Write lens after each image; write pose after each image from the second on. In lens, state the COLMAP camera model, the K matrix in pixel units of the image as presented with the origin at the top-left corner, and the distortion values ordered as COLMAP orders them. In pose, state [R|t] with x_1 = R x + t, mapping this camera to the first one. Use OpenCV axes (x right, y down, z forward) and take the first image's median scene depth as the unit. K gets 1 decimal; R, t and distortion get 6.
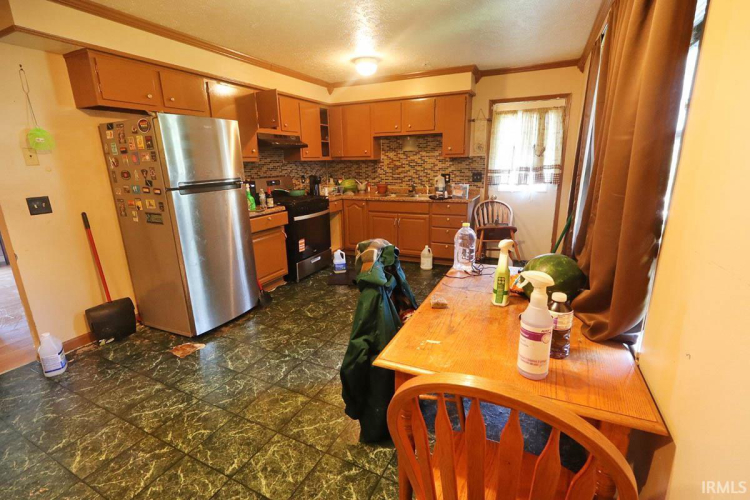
lens RADIAL K [[345.6, 0, 374.9], [0, 345.6, 248.0], [0, 0, 1]] dist [0.004191, -0.000045]
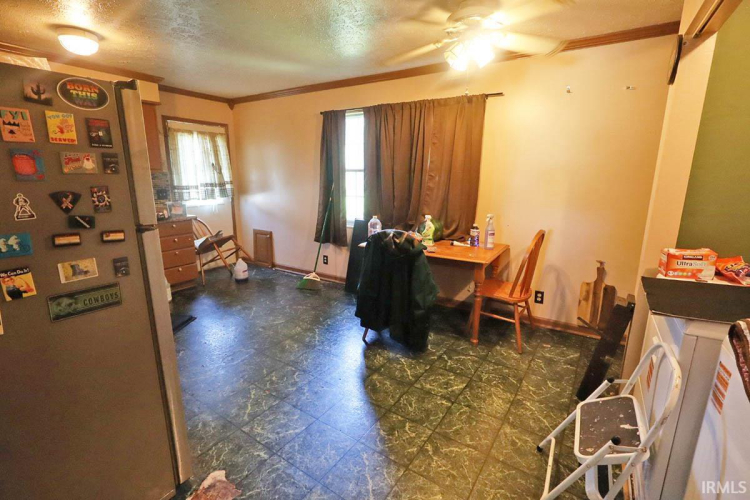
lens RADIAL K [[345.6, 0, 376.9], [0, 345.6, 248.0], [0, 0, 1]] dist [0.004191, -0.000045]
pose [[0.129966, -0.191829, 0.972785, -0.708528], [0.239199, 0.958194, 0.156995, -0.092433], [-0.962233, 0.212285, 0.170418, 0.390468]]
